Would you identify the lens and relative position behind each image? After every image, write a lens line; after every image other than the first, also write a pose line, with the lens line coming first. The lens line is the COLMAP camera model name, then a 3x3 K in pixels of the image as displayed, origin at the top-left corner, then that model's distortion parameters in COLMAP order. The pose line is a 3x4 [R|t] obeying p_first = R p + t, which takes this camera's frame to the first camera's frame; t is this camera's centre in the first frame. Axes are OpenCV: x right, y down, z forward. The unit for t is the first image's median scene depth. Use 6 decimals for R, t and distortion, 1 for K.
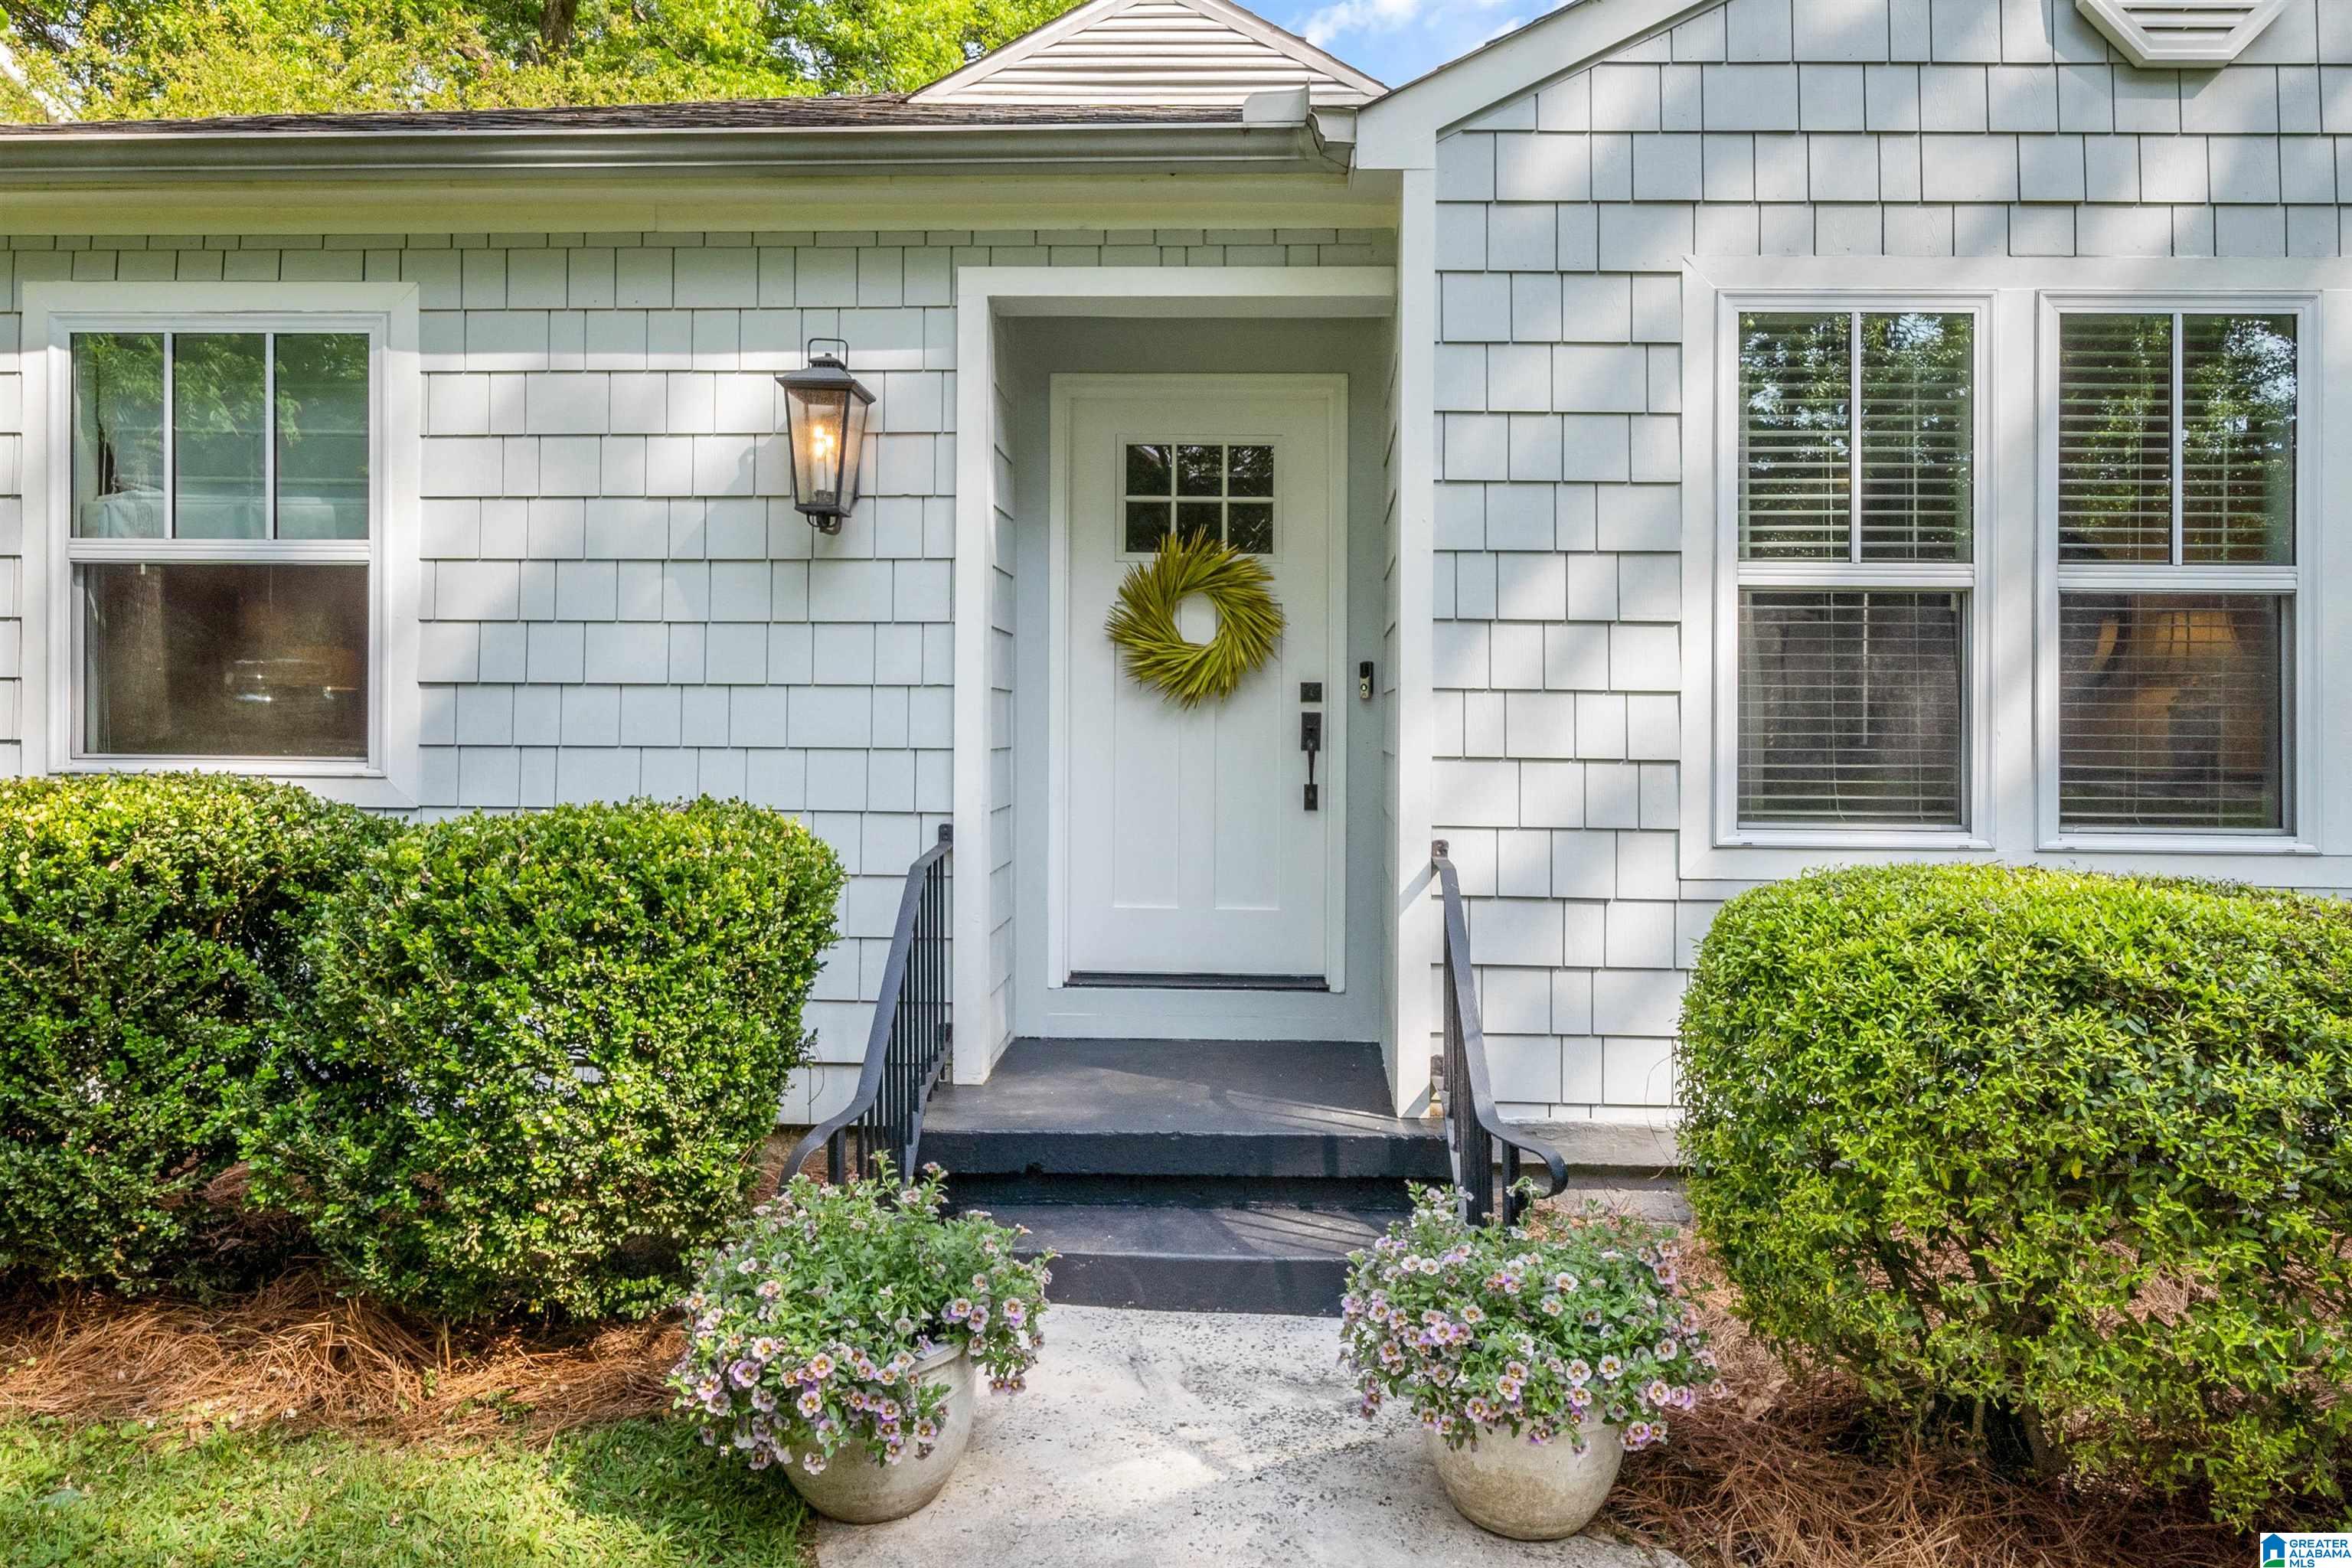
lens RADIAL K [[1365.3, 0, 1174.2], [0, 1365.3, 736.6], [0, 0, 1]] dist [-0.006190, -0.001772]
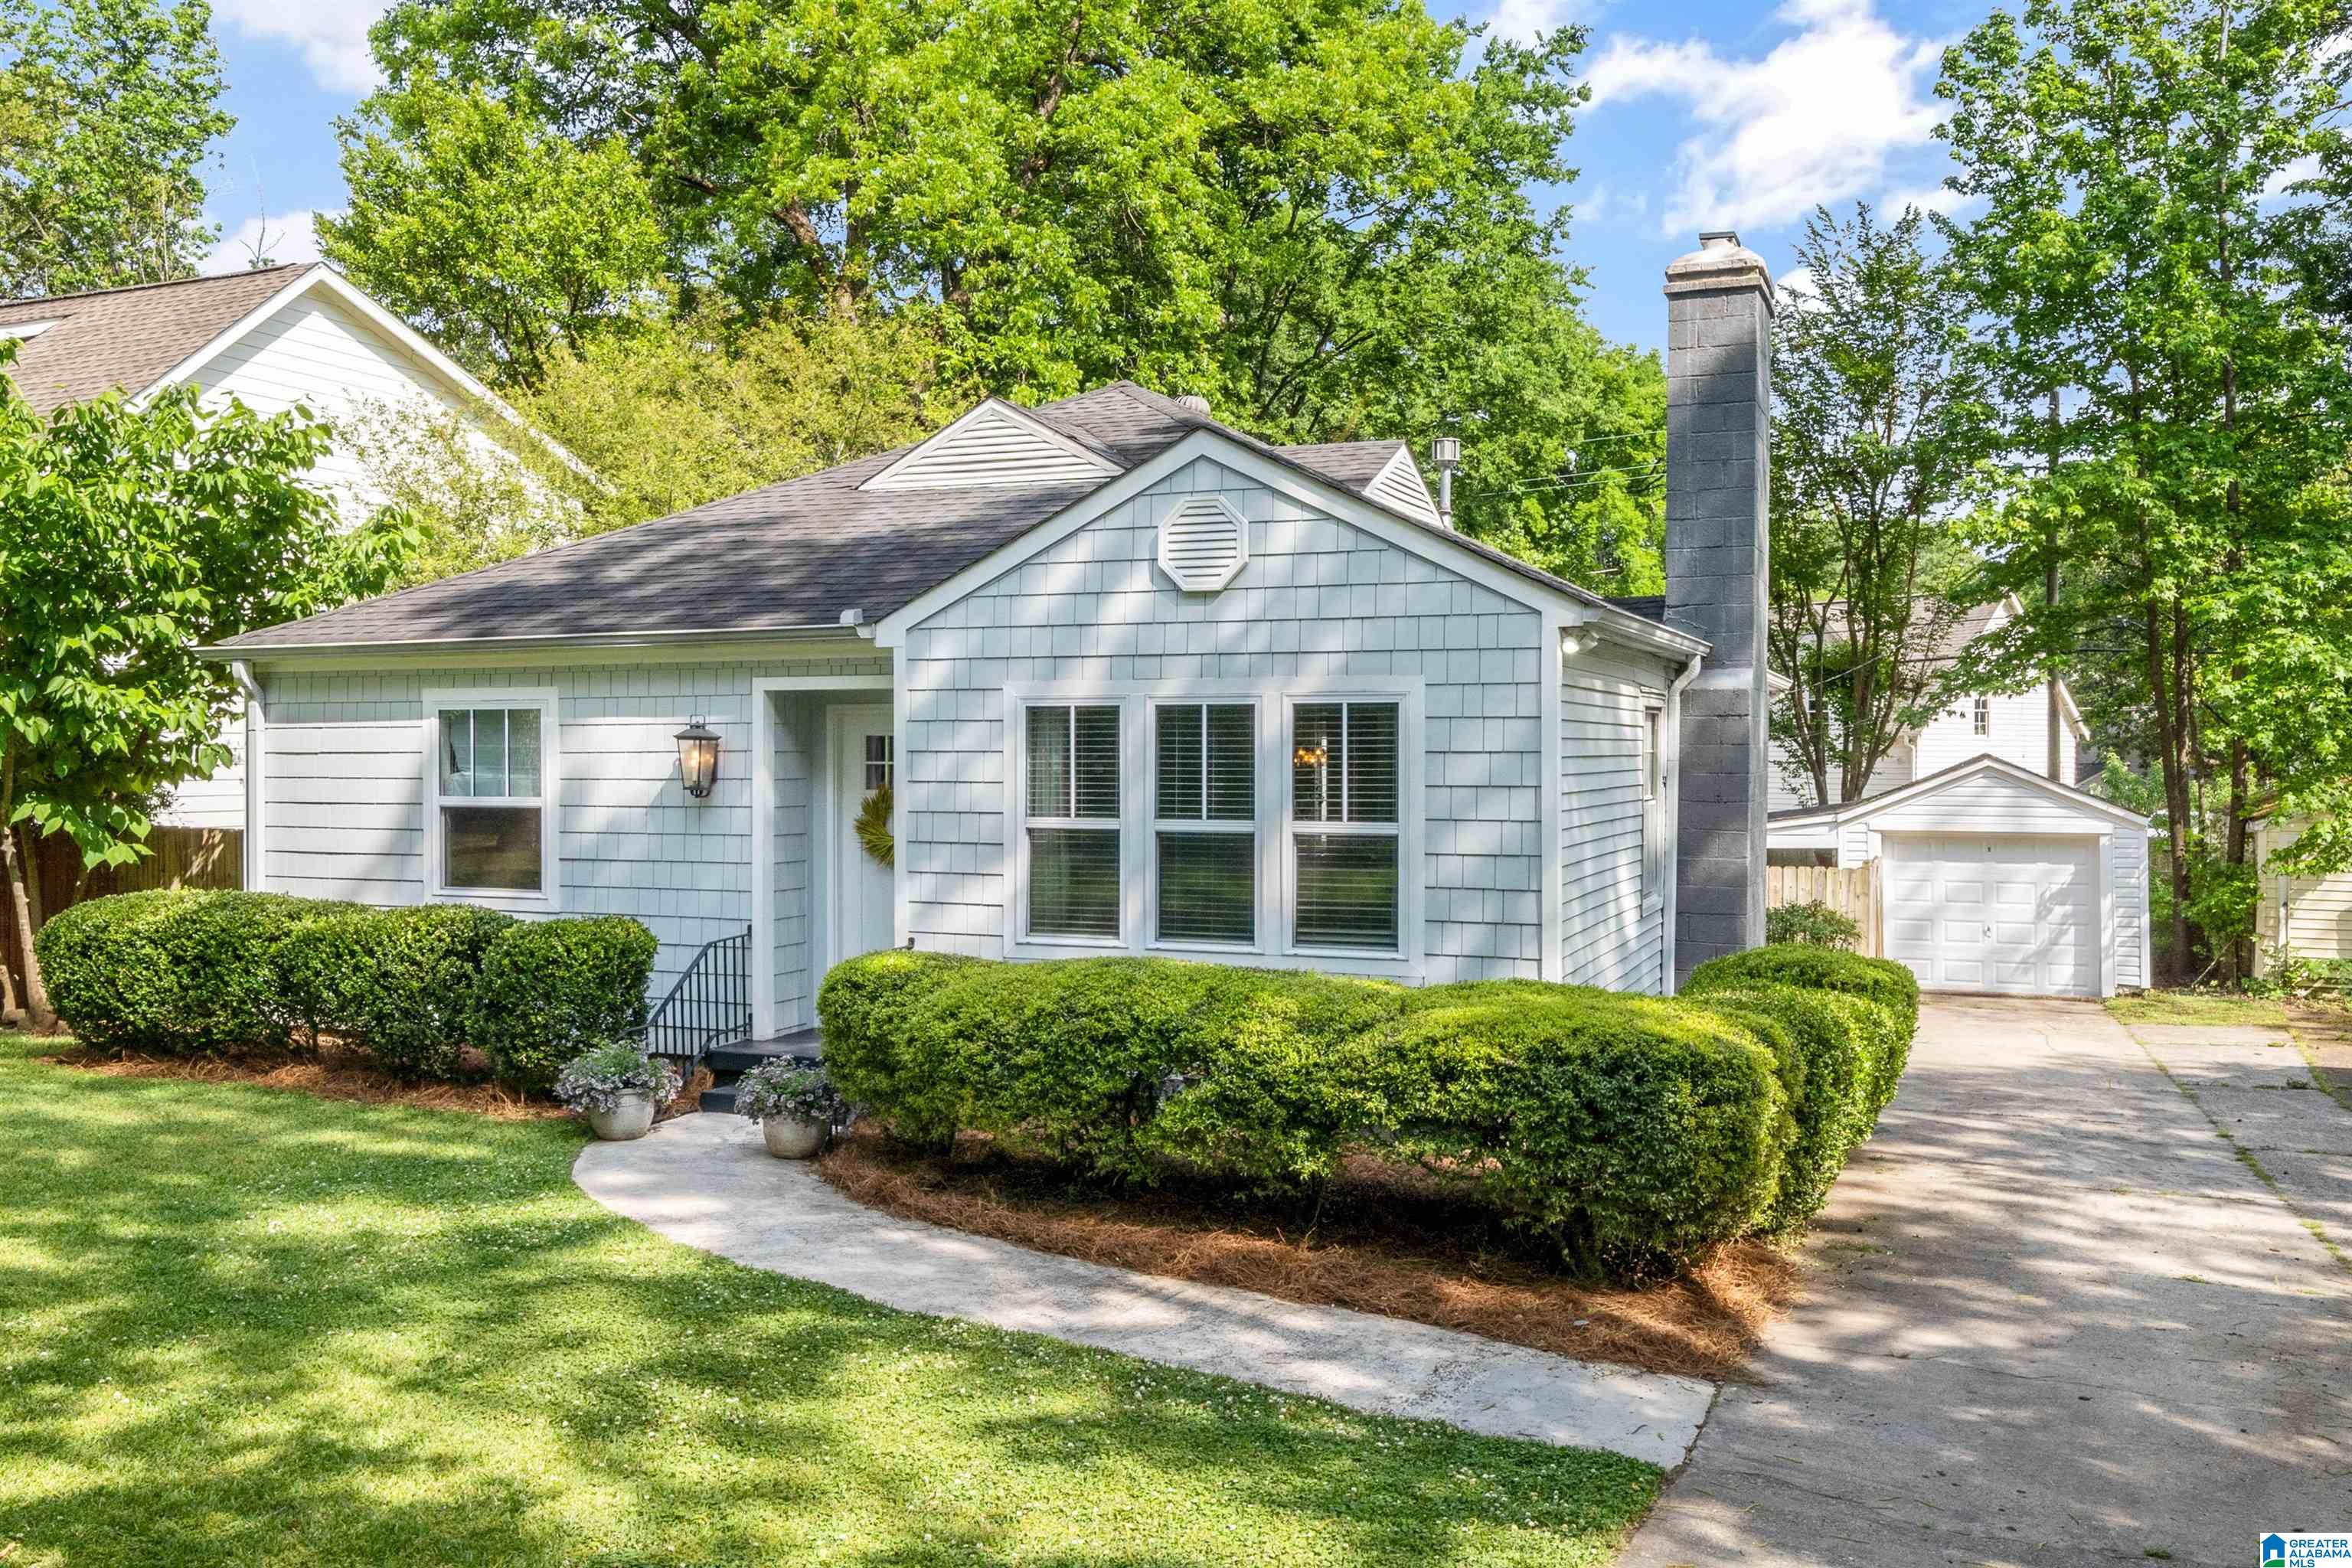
lens RADIAL K [[1811.2, 0, 1176.0], [0, 1811.2, 784.0], [0, 0, 1]] dist [0.001340, -0.000372]
pose [[0.937910, -0.003125, -0.346865, 1.680155], [0.005196, 0.999974, 0.005039, -0.196711], [0.346841, -0.006528, 0.937901, -1.714562]]
